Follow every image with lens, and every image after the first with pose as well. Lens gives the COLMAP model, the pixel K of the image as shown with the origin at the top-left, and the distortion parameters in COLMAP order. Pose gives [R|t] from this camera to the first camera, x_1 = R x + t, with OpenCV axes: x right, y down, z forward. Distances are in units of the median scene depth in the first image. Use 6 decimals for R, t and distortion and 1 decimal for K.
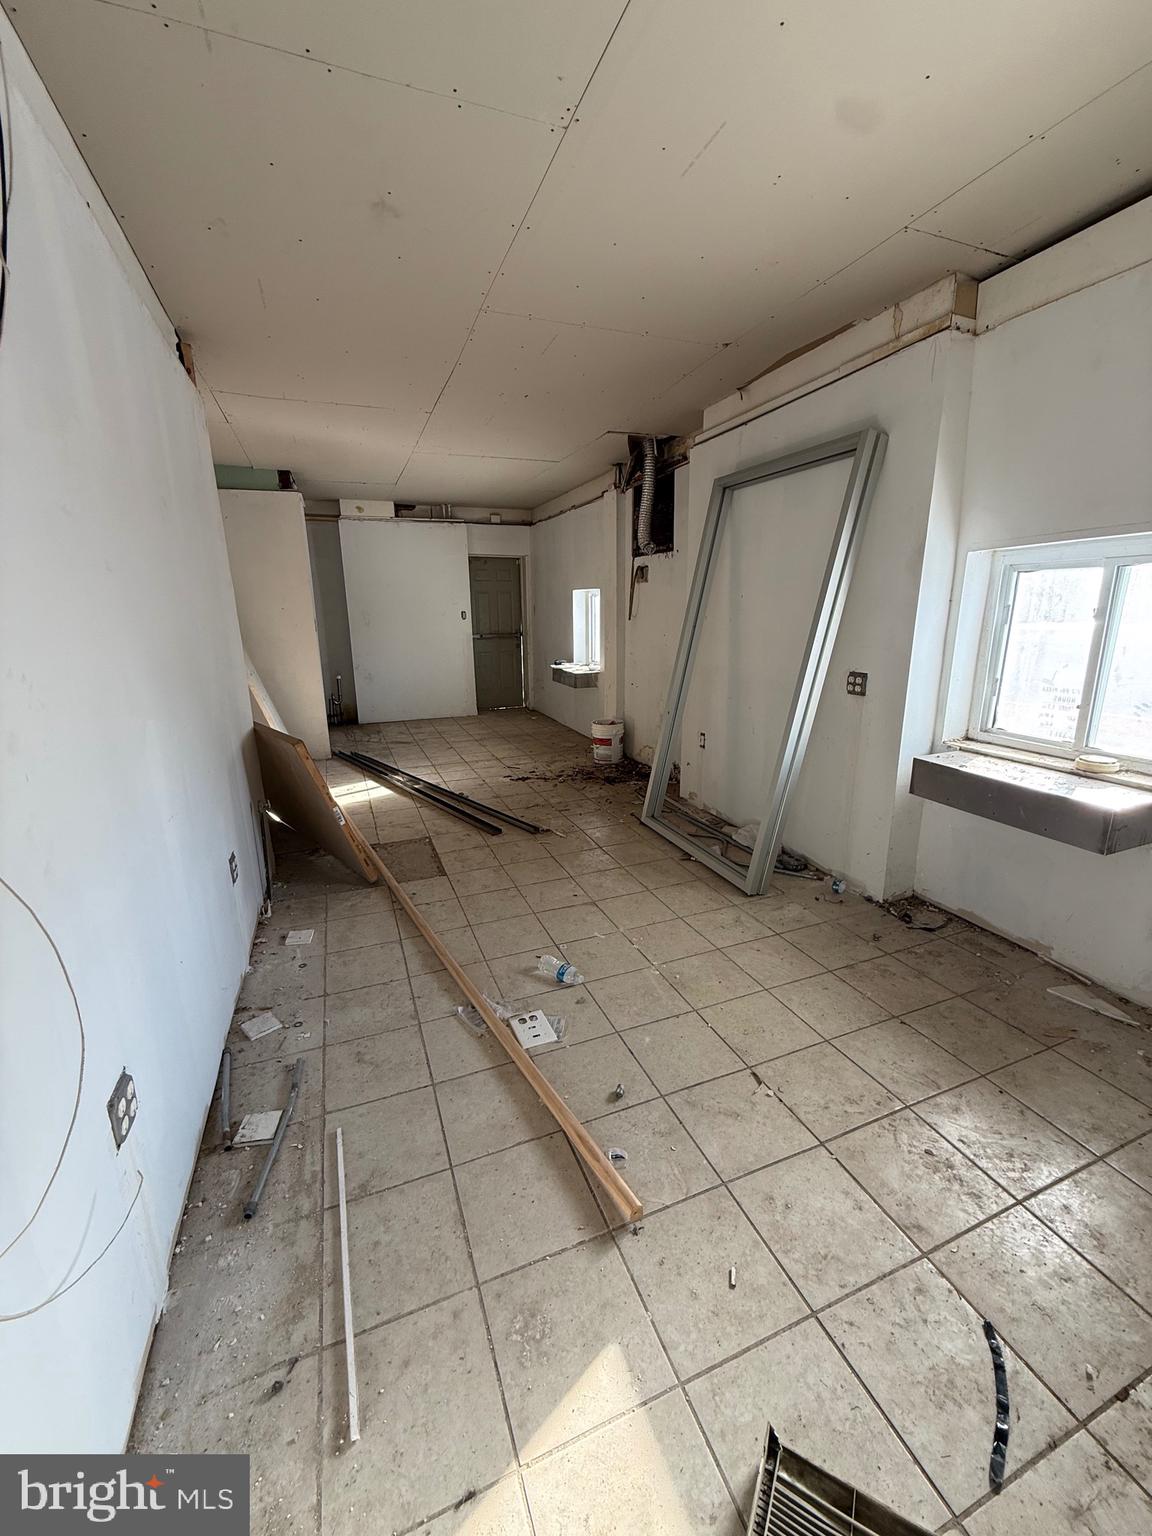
lens RADIAL K [[607.5, 0, 574.9], [0, 607.5, 762.4], [0, 0, 1]] dist [-0.001049, -0.000113]
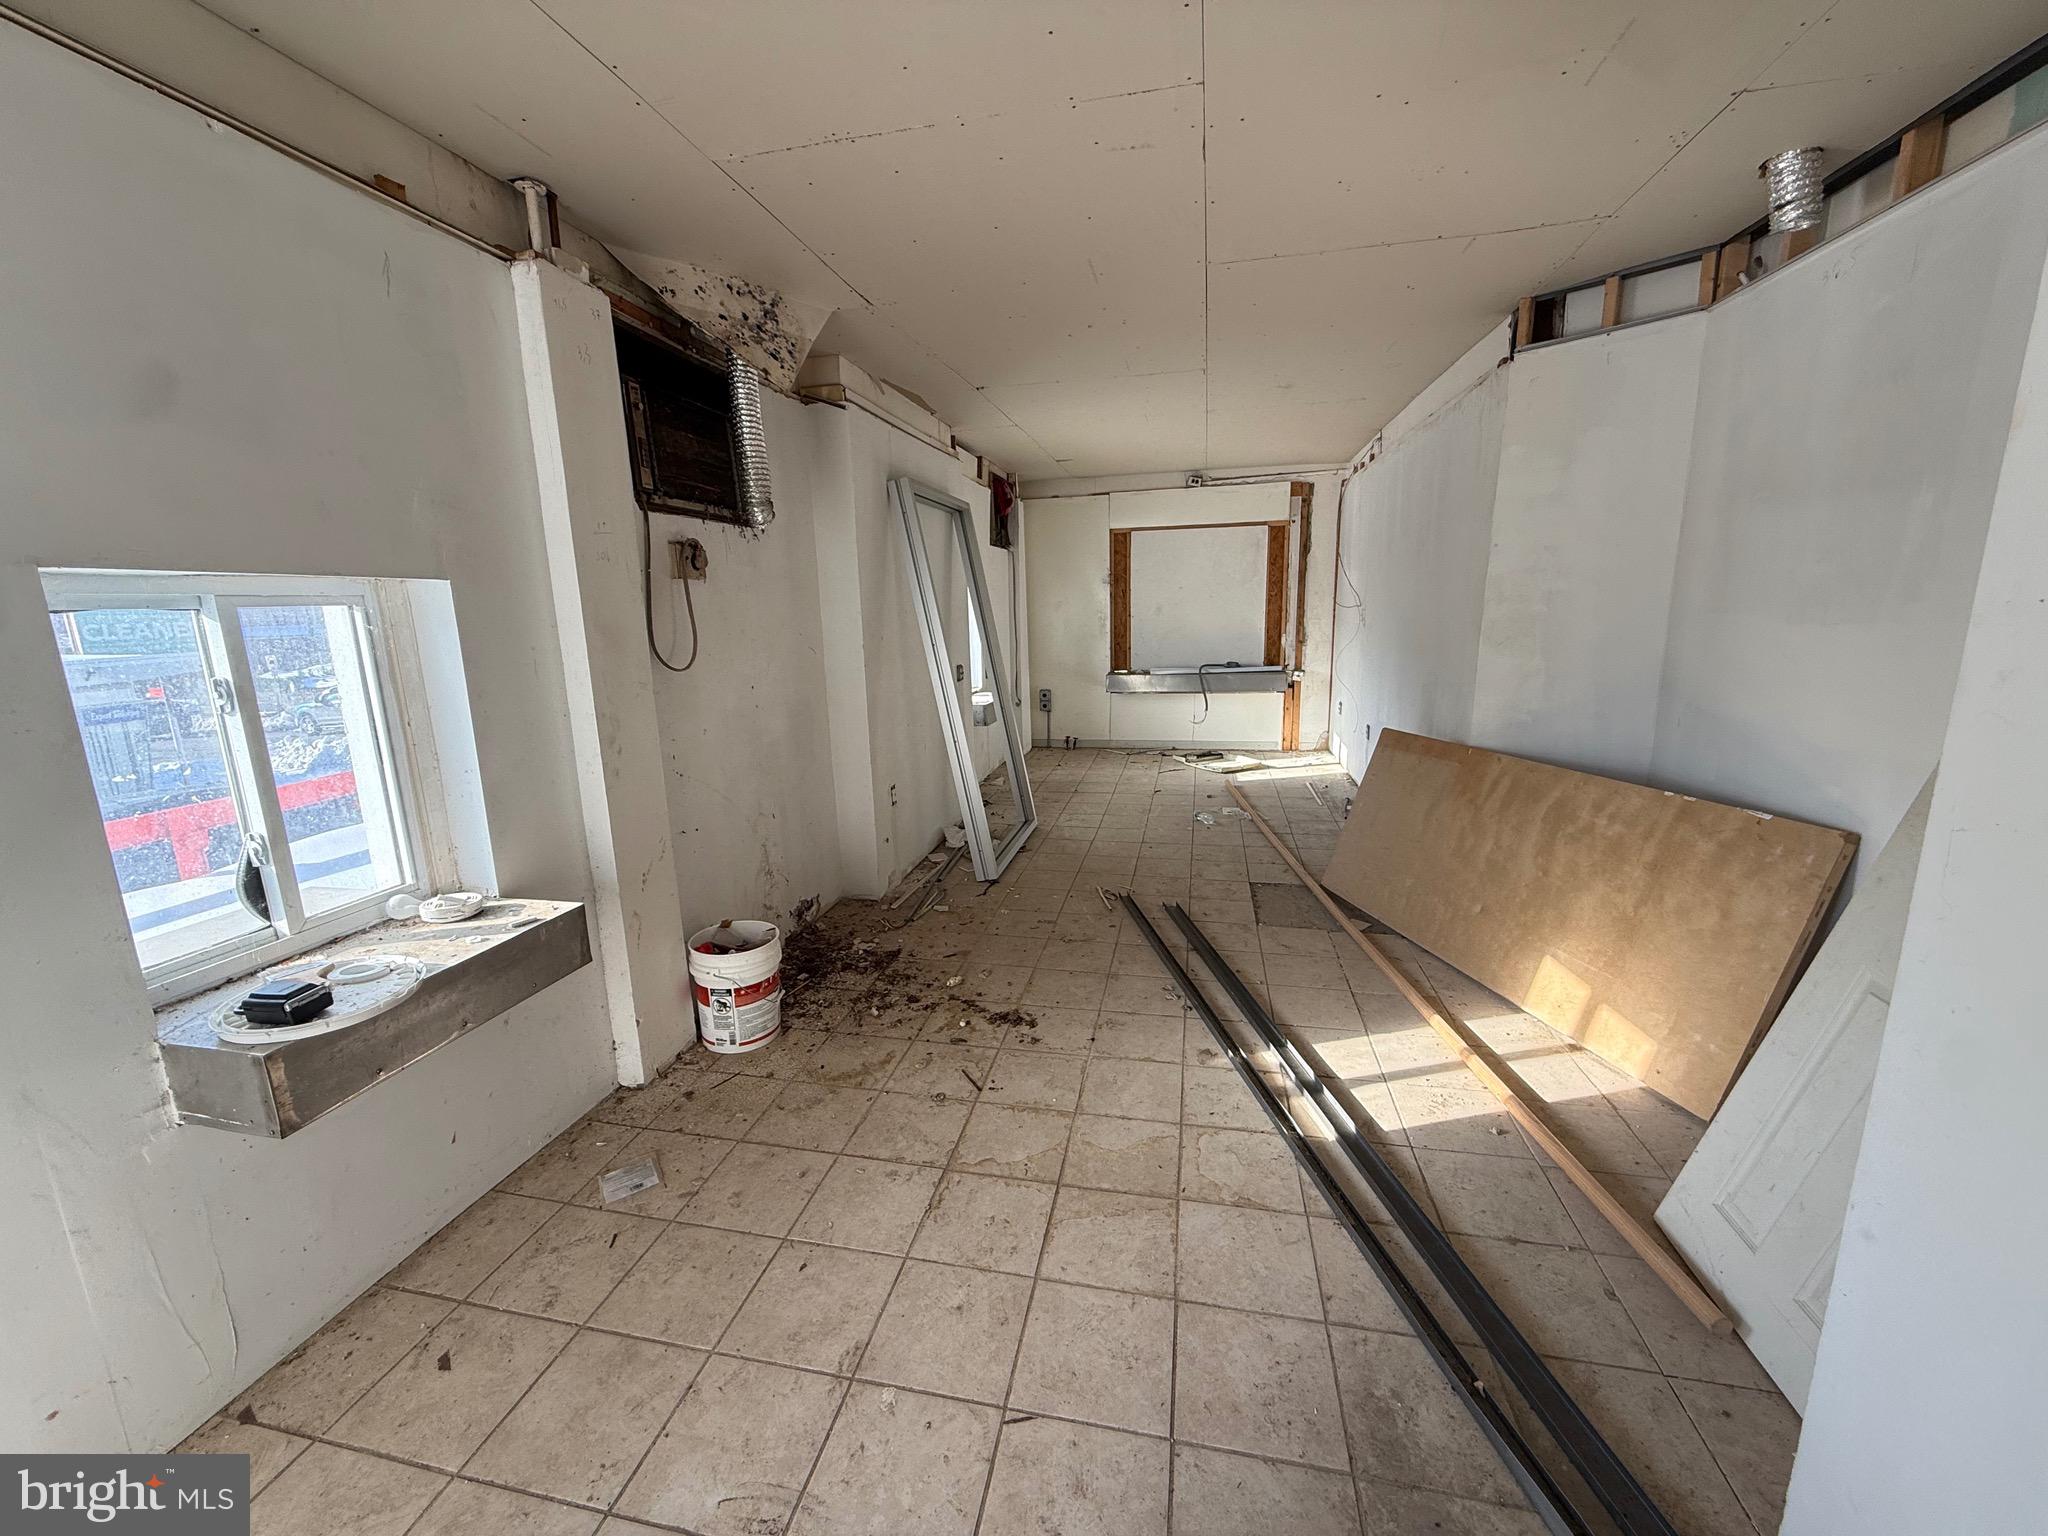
lens RADIAL K [[810.0, 0, 1024.0], [0, 810.0, 768.0], [0, 0, 1]] dist [-0.001049, -0.000113]
pose [[-0.829801, -0.078164, 0.552559, -0.434640], [0.173642, 0.904828, 0.388761, -0.388021], [-0.530358, 0.418542, -0.737254, 1.466072]]
